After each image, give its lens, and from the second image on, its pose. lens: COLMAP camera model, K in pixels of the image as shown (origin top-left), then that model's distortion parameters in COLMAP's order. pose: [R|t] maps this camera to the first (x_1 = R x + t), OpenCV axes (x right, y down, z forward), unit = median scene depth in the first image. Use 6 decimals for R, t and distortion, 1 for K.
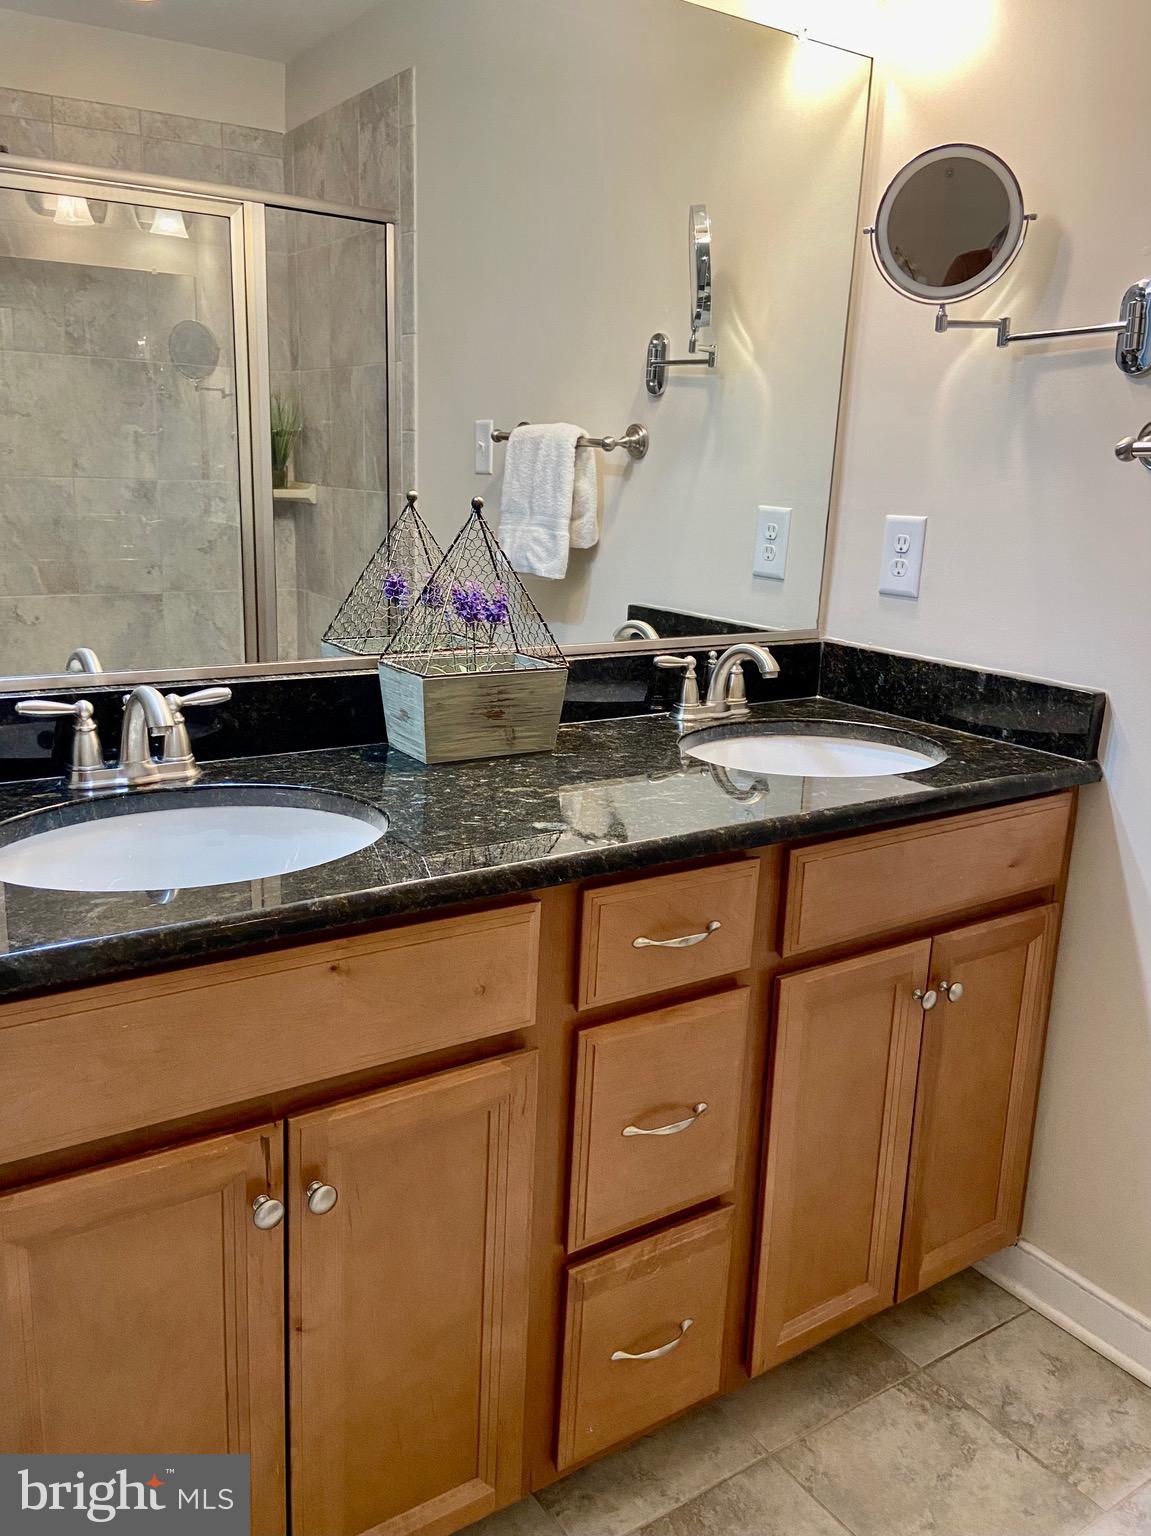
lens RADIAL K [[1189.2, 0, 556.9], [0, 1189.2, 756.3], [0, 0, 1]] dist [0.089933, -0.127493]
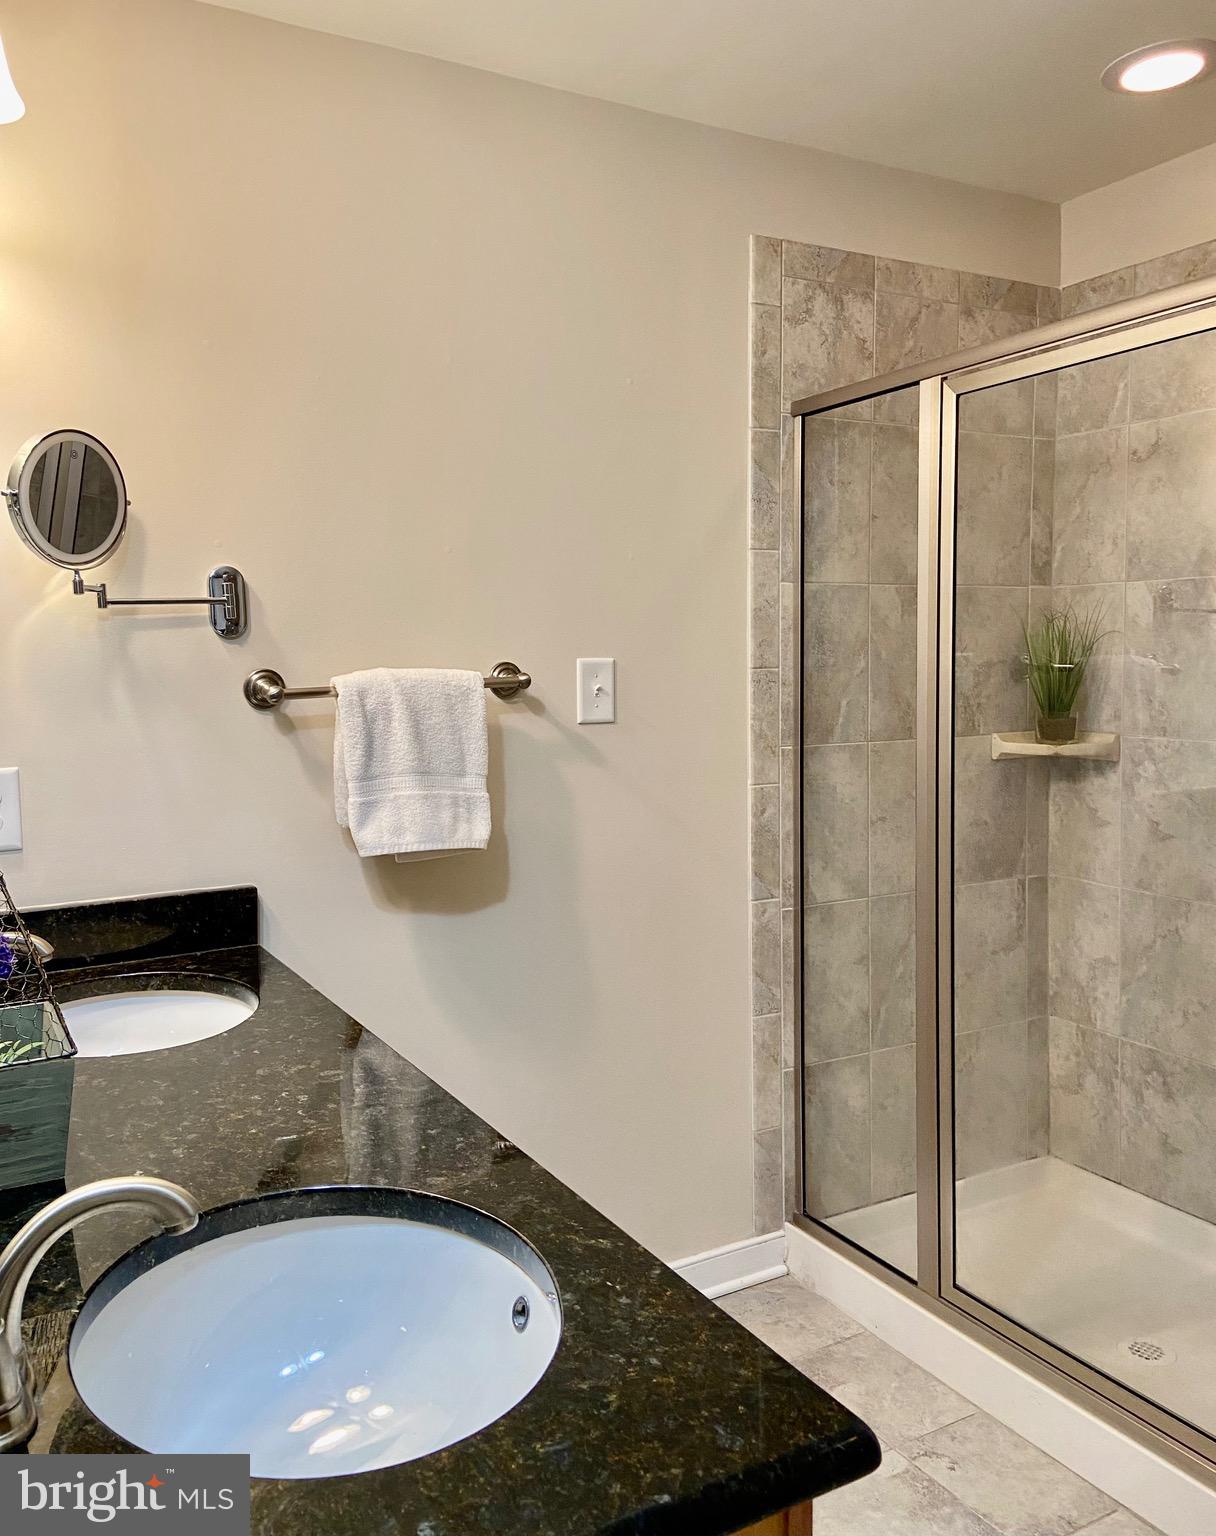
lens RADIAL K [[1233.1, 0, 608.9], [0, 1233.1, 736.0], [0, 0, 1]] dist [0.003394, -0.000261]
pose [[0.036660, -0.101564, 0.994153, -0.736403], [0.250434, 0.964011, 0.089250, -0.213207], [-0.967439, 0.245698, 0.060775, 0.517088]]
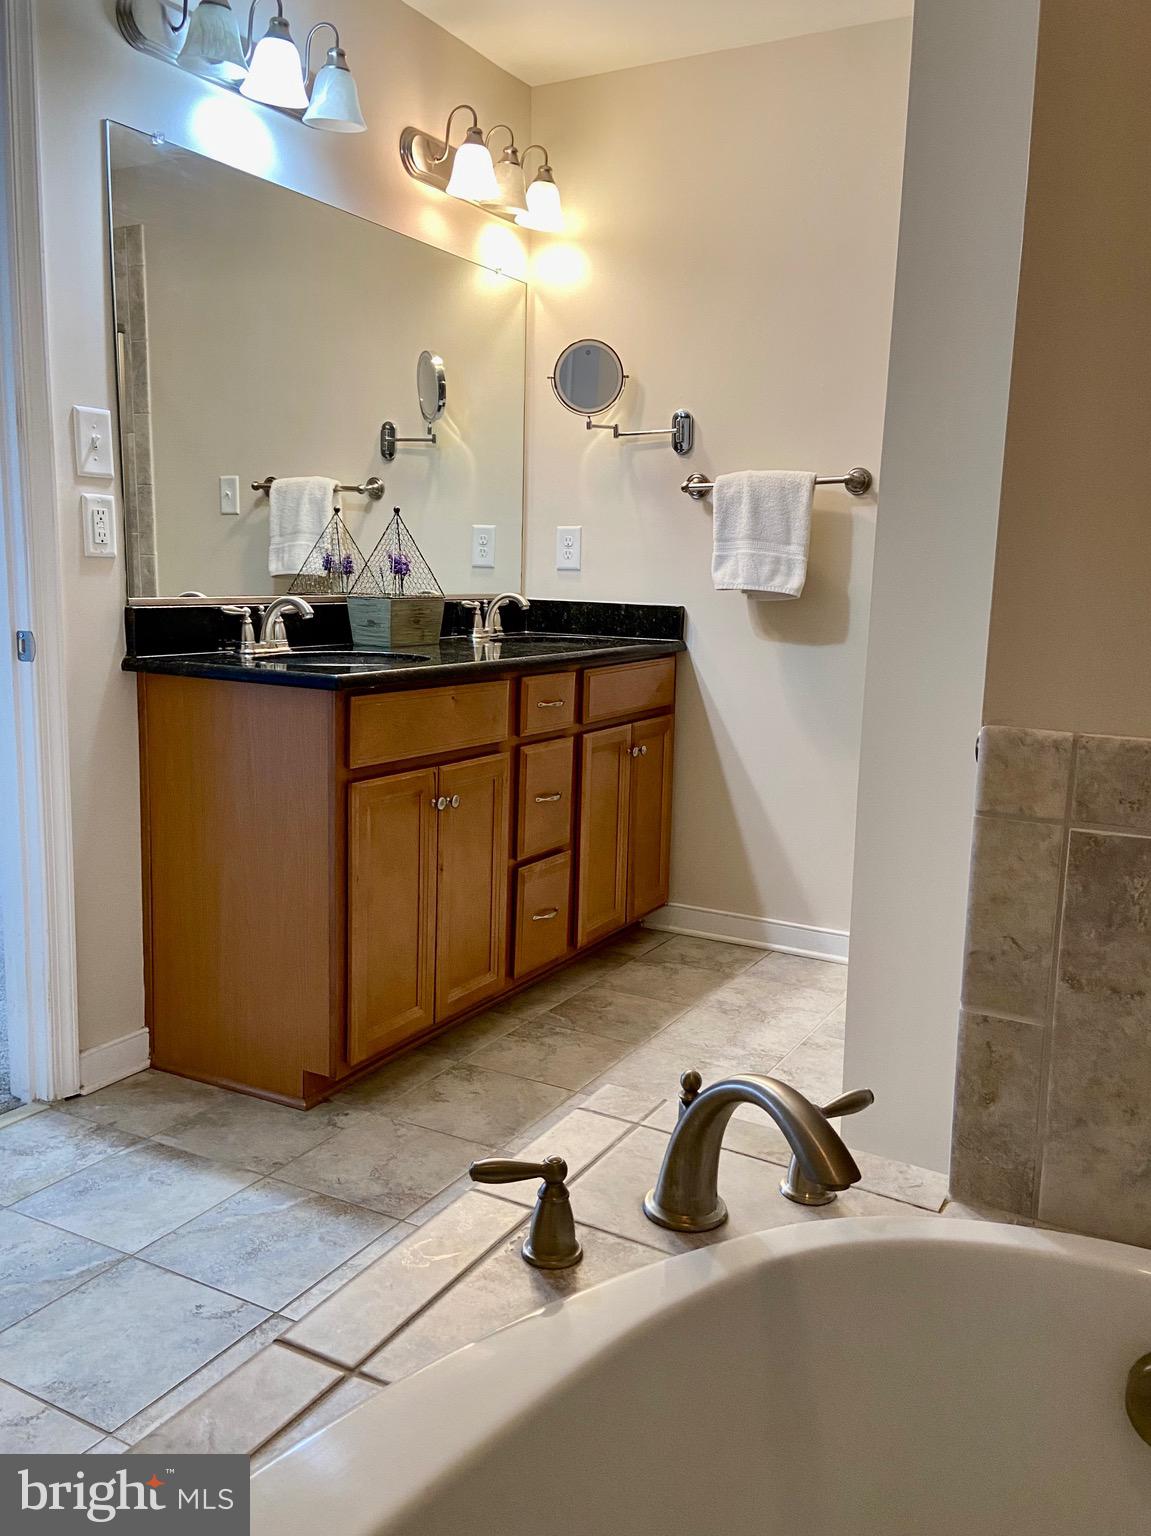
lens RADIAL K [[1180.6, 0, 575.5], [0, 1180.6, 768.0], [0, 0, 1]] dist [0.028922, -0.124273]
pose [[0.891454, -0.091519, 0.443772, -0.603321], [0.114126, 0.993166, -0.024436, 0.239099], [-0.438502, 0.072430, 0.895807, -0.674180]]
